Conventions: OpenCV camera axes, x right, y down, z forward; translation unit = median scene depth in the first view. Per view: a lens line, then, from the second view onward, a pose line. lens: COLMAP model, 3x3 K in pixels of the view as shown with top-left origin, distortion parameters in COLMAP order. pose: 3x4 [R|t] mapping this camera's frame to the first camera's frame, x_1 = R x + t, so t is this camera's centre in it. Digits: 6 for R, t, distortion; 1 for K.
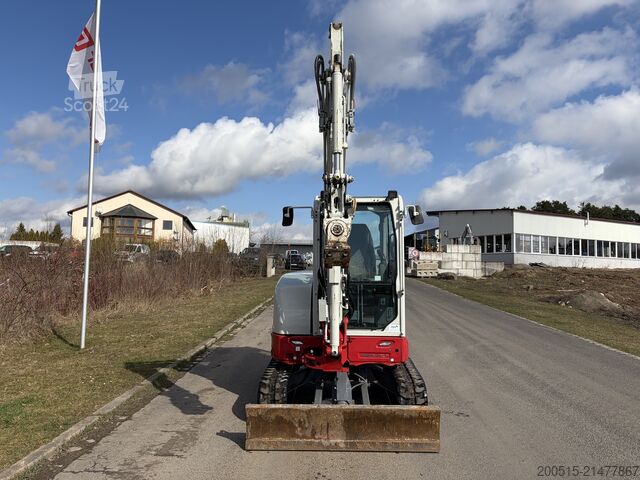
lens RADIAL K [[484.0, 0, 299.7], [0, 484.0, 238.7], [0, 0, 1]] dist [0.028780, -0.000319]
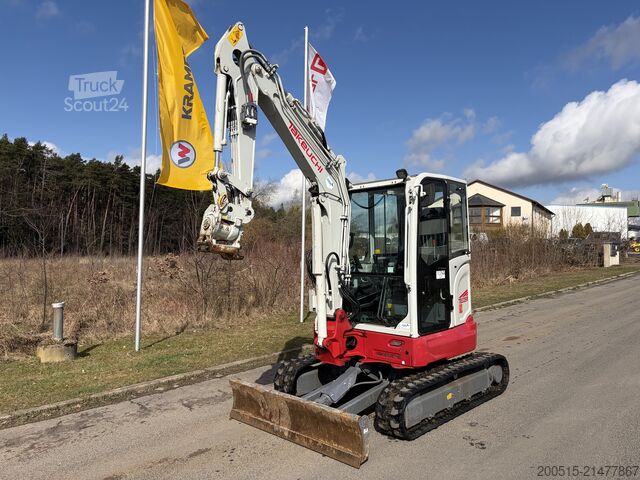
lens RADIAL K [[468.0, 0, 316.4], [0, 468.0, 235.6], [0, 0, 1]] dist [-0.001128, 0.000222]
pose [[0.740701, -0.033139, -0.671017, 0.075269], [0.045790, 0.998950, 0.001211, 0.001313], [0.670272, -0.031622, 0.741441, 0.031235]]
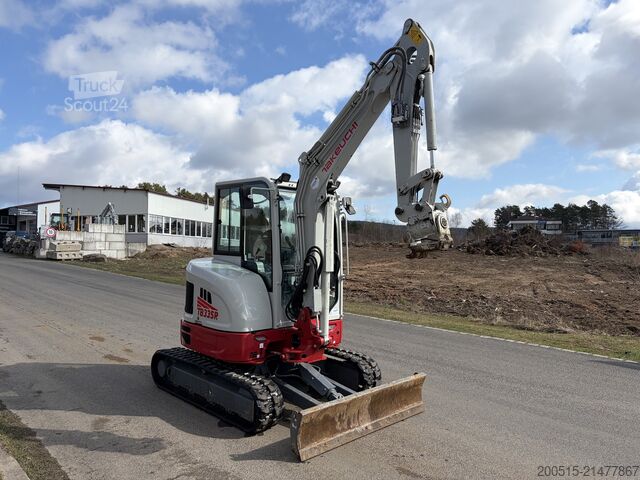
lens RADIAL K [[487.4, 0, 300.0], [0, 487.4, 268.3], [0, 0, 1]] dist [0.217970, -0.205257]
pose [[0.712176, -0.039126, 0.700910, -0.070604], [-0.032013, 0.995597, 0.088103, -0.000251], [-0.701271, -0.085183, 0.707787, 0.035858]]
